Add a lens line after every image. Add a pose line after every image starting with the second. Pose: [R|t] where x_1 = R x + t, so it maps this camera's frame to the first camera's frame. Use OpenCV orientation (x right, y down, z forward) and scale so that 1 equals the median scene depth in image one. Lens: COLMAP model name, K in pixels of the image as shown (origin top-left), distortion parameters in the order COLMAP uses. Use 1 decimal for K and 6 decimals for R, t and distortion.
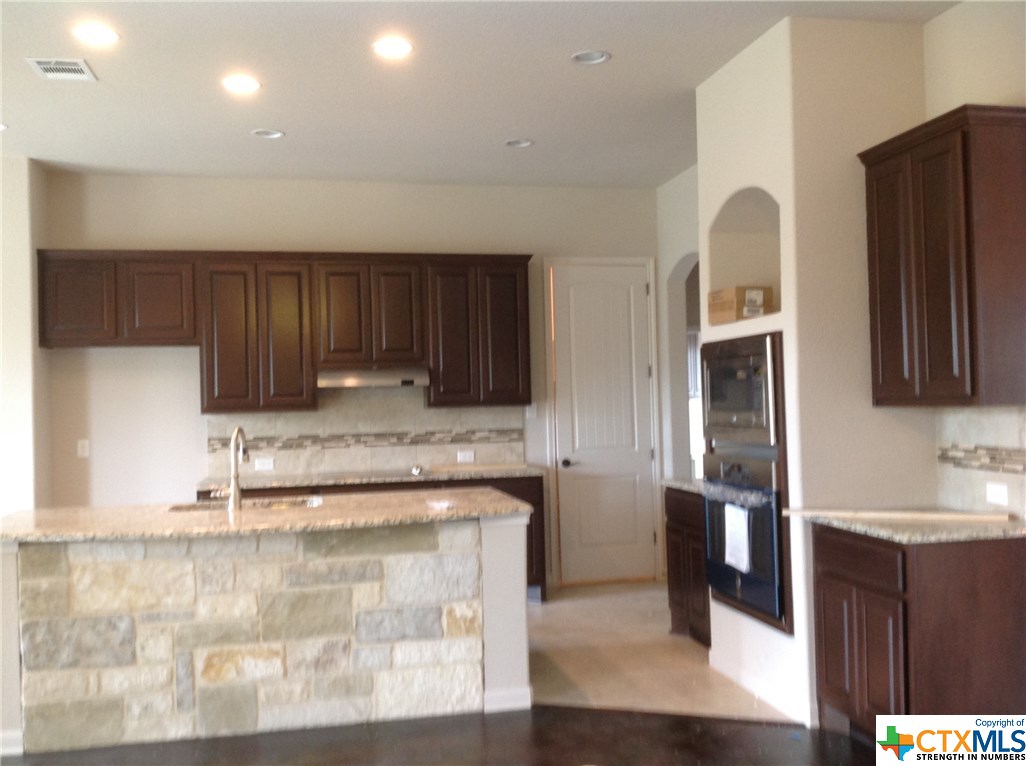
lens RADIAL K [[930.2, 0, 518.0], [0, 930.2, 388.9], [0, 0, 1]] dist [0.062403, -0.145398]
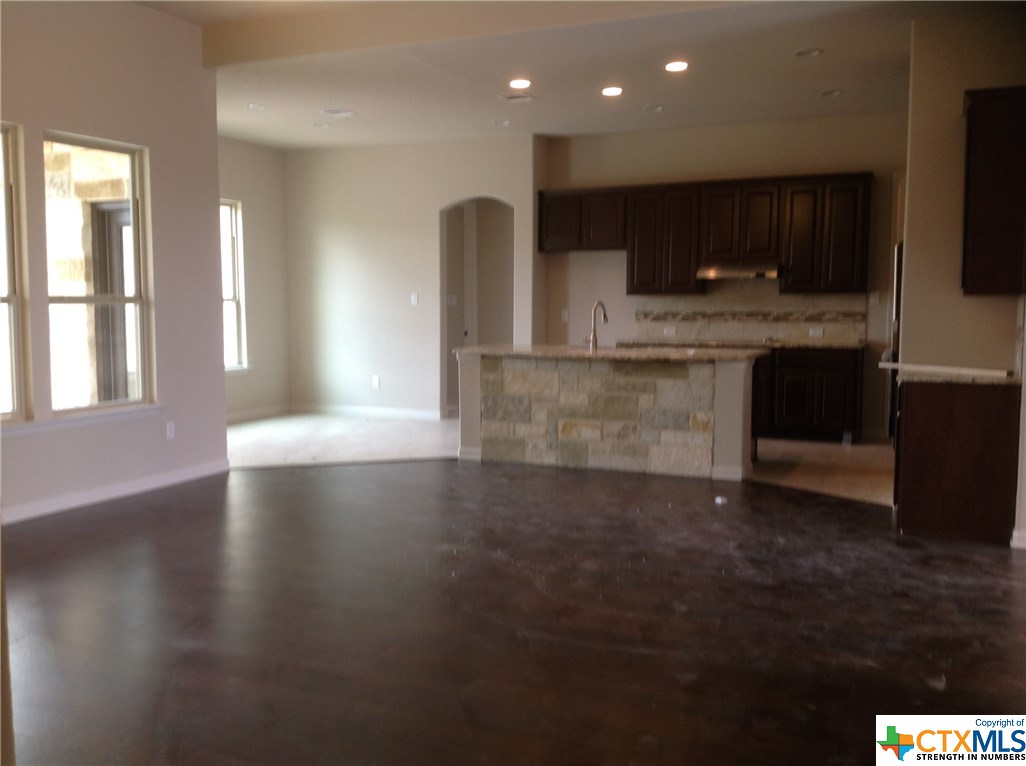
lens RADIAL K [[930.2, 0, 510.7], [0, 930.2, 381.2], [0, 0, 1]] dist [0.062403, -0.145398]
pose [[0.799143, 0.075753, -0.596349, 0.653594], [-0.008974, 0.993421, 0.114167, -0.008736], [0.601074, -0.085884, 0.794565, -0.507520]]
